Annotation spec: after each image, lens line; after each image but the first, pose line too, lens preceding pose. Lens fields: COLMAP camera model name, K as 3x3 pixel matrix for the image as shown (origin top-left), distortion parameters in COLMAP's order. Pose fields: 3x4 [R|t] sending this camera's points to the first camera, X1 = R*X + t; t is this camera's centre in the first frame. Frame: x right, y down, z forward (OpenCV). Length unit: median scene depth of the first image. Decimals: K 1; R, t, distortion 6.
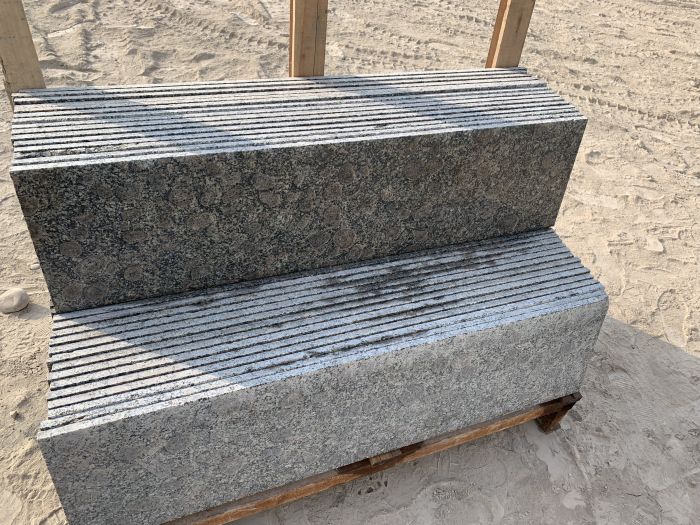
lens RADIAL K [[545.2, 0, 365.1], [0, 545.2, 258.1], [0, 0, 1]] dist [0.052943, -0.061486]
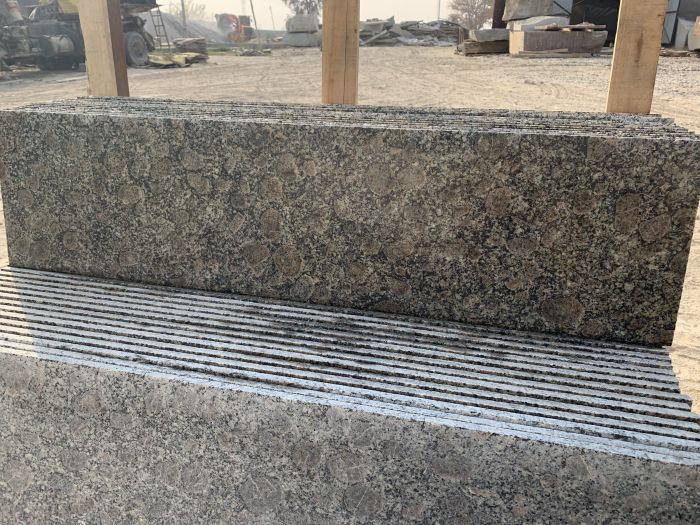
lens RADIAL K [[545.2, 0, 365.1], [0, 545.2, 258.1], [0, 0, 1]] dist [0.052943, -0.061486]
pose [[0.800824, 0.092988, -0.591637, 0.529678], [-0.324741, 0.897461, -0.298507, 0.162391], [0.503214, 0.431180, 0.748906, 0.497280]]
